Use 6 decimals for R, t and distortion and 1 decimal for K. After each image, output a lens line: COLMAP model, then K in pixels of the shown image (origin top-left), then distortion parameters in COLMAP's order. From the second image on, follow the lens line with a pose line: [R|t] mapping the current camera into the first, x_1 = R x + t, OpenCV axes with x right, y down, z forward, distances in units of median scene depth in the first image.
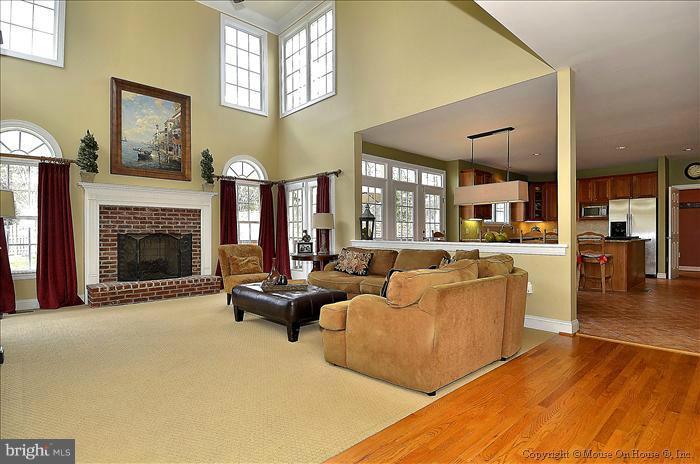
lens RADIAL K [[379.6, 0, 355.6], [0, 379.6, 234.4], [0, 0, 1]] dist [-0.003165, -0.009439]
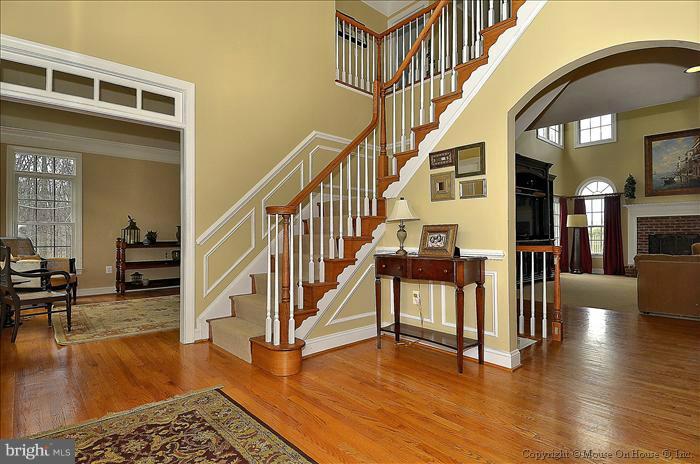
lens RADIAL K [[379.6, 0, 354.8], [0, 379.6, 233.8], [0, 0, 1]] dist [-0.003165, -0.009439]
pose [[-0.023946, -0.002116, -0.999711, 0.914716], [0.004521, 0.999987, -0.002225, -0.006370], [0.999703, -0.004573, -0.023936, -0.173778]]
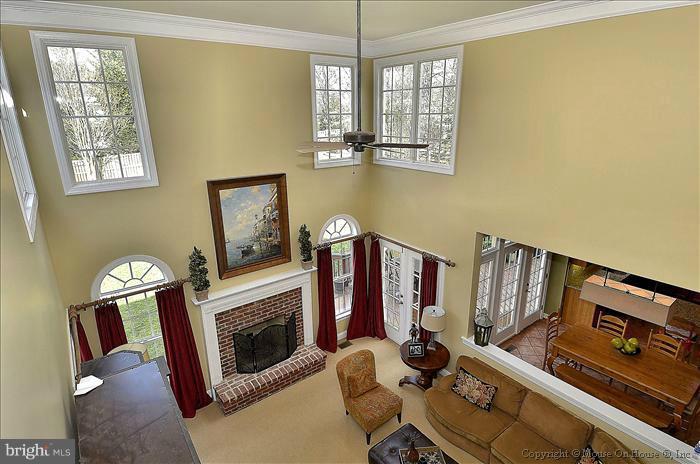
lens RADIAL K [[379.6, 0, 348.7], [0, 379.6, 230.0], [0, 0, 1]] dist [-0.003165, -0.009439]
pose [[0.996532, 0.026254, -0.078961, -0.230462], [-0.000073, 0.949197, 0.314682, -0.551027], [0.083212, -0.313585, 0.945907, 0.140860]]
